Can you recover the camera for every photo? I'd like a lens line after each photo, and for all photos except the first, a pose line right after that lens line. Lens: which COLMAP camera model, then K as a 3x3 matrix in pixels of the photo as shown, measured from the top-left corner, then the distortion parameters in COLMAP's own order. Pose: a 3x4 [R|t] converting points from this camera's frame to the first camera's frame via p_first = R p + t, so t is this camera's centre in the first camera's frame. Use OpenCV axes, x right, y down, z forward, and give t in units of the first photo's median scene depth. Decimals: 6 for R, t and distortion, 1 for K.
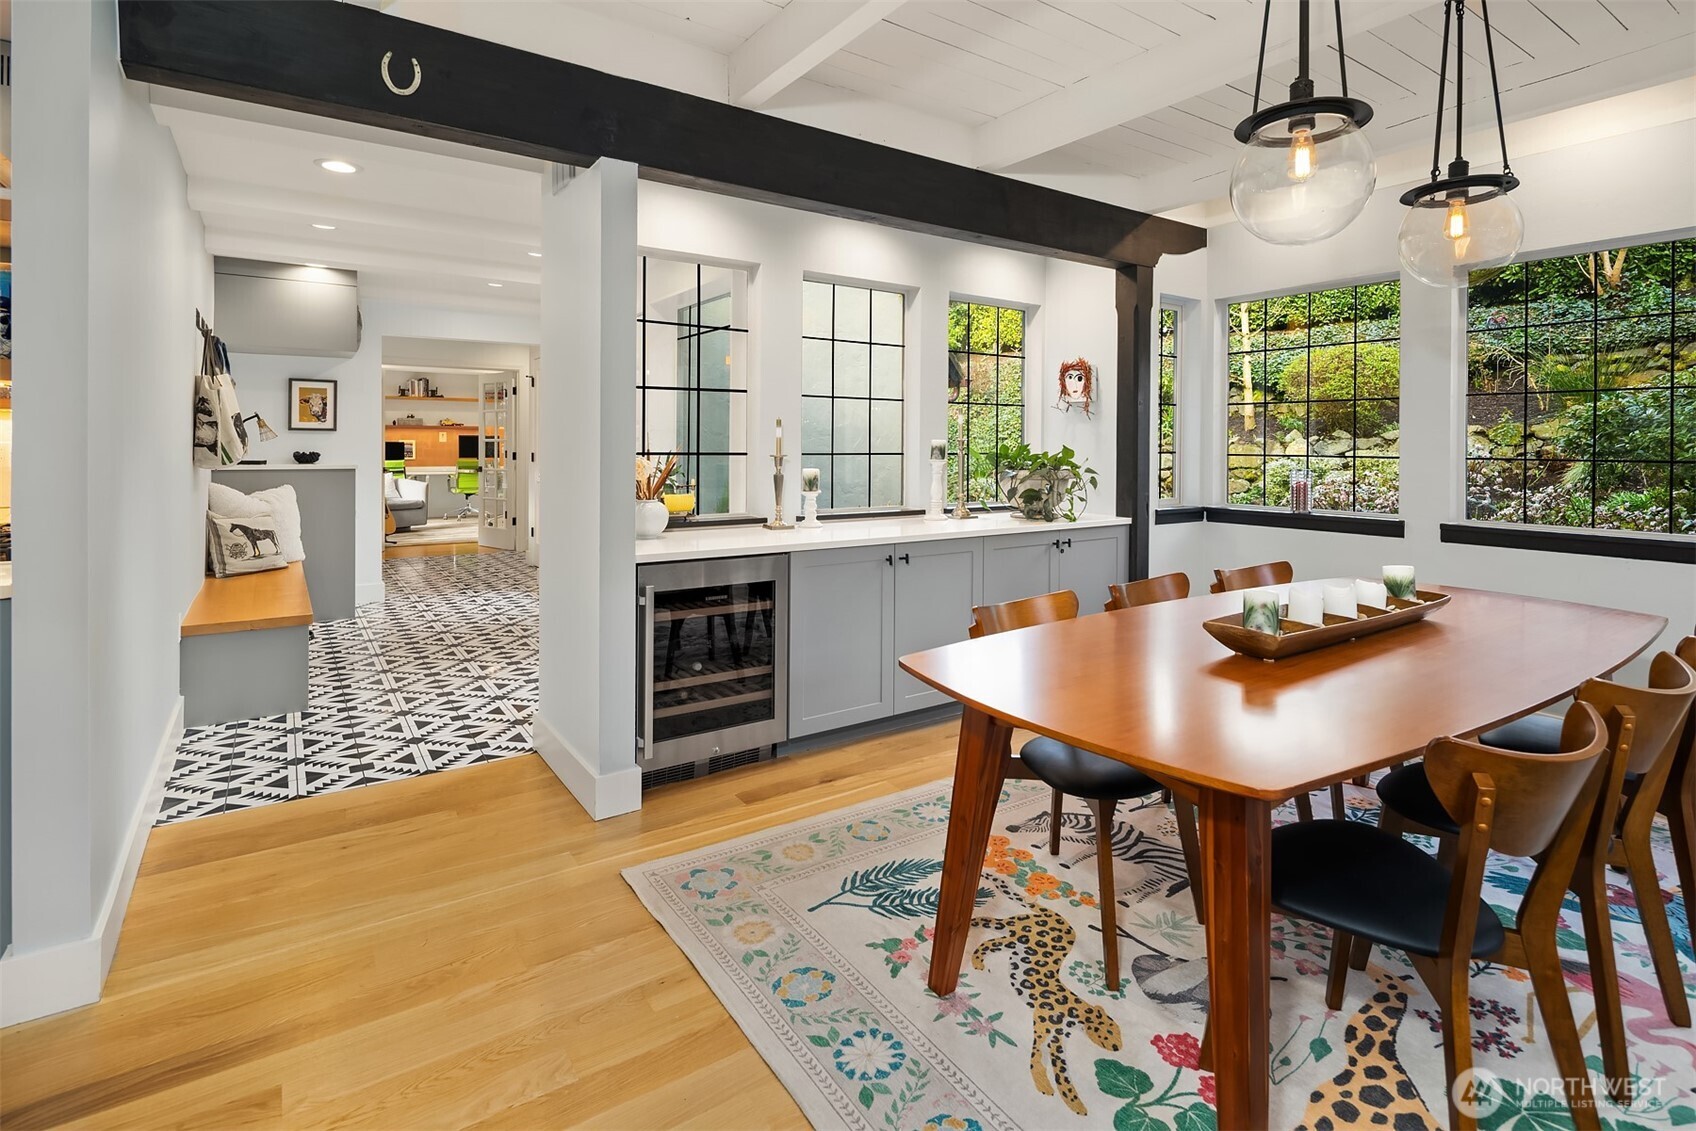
lens RADIAL K [[827.2, 0, 848.0], [0, 827.2, 449.1], [0, 0, 1]] dist [-0.000700, -0.000924]
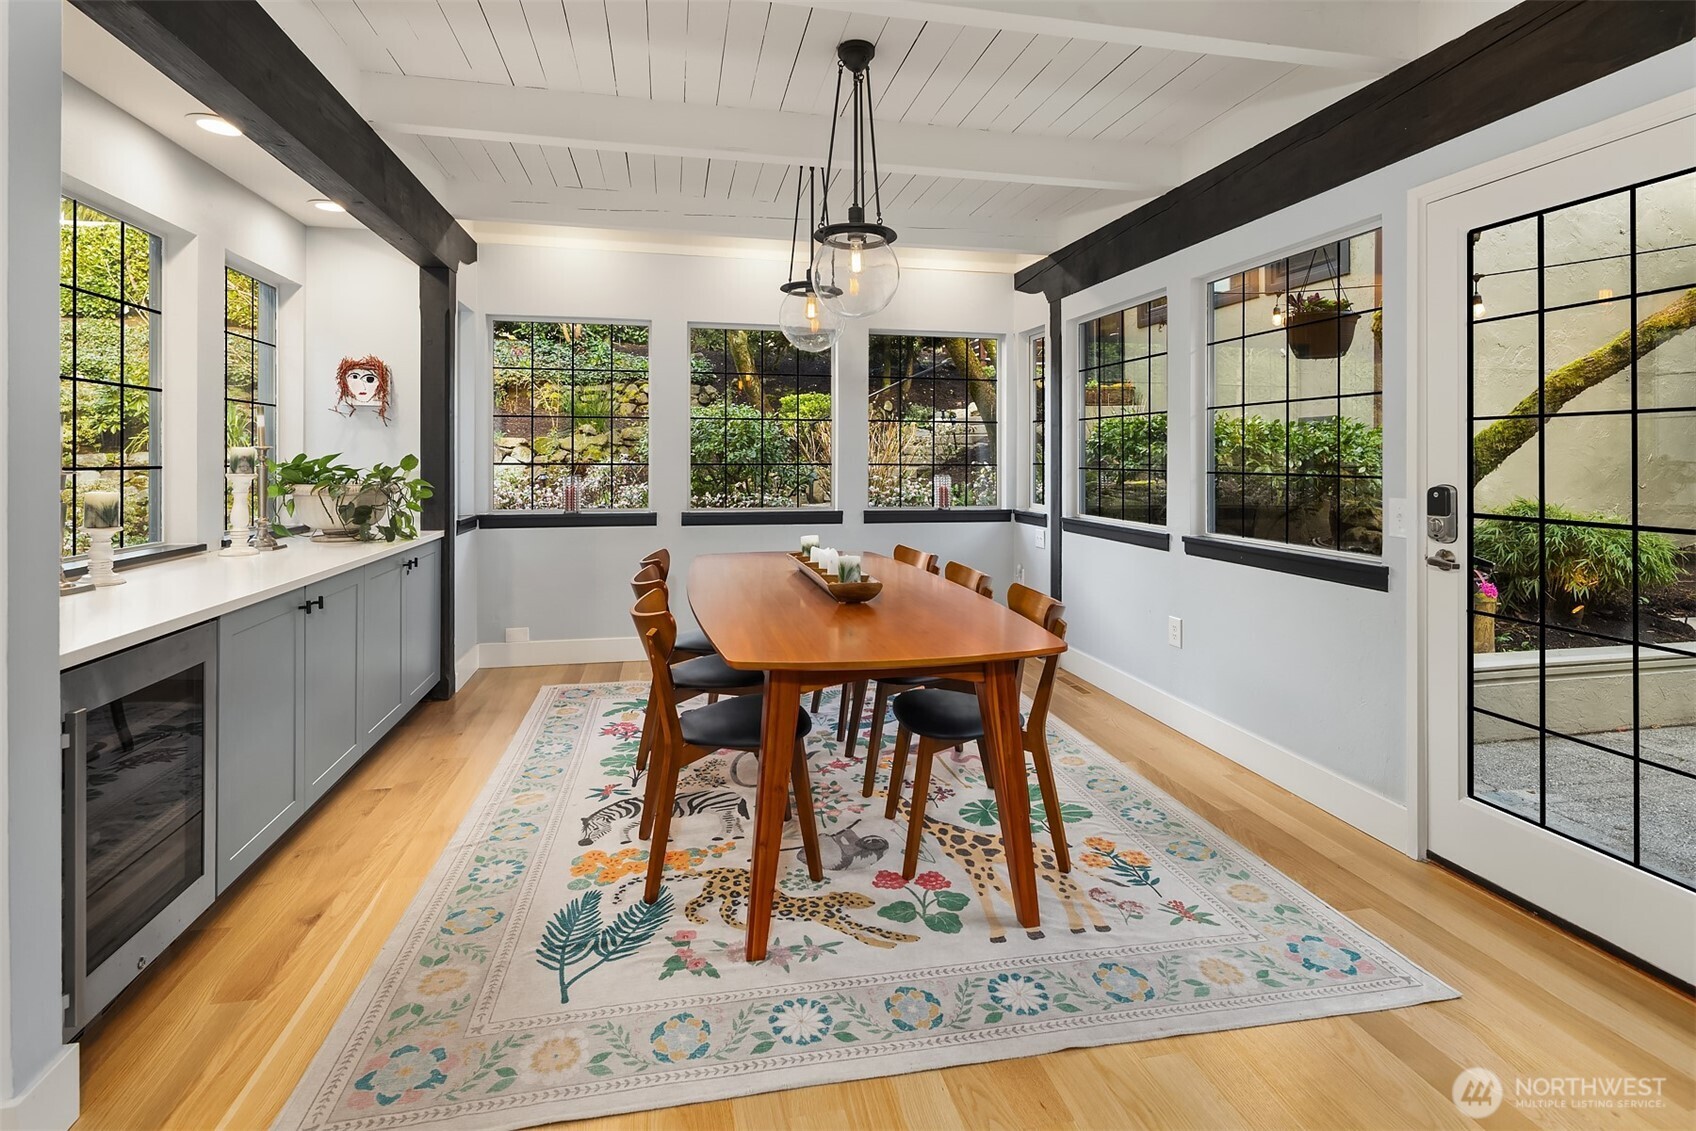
lens RADIAL K [[819.0, 0, 847.2], [0, 819.0, 457.3], [0, 0, 1]] dist [0.000348, -0.001474]
pose [[0.377366, -0.003347, 0.926058, -0.716462], [0.003721, 0.999991, 0.002098, -0.003499], [-0.926057, 0.002654, 0.377375, 0.411488]]
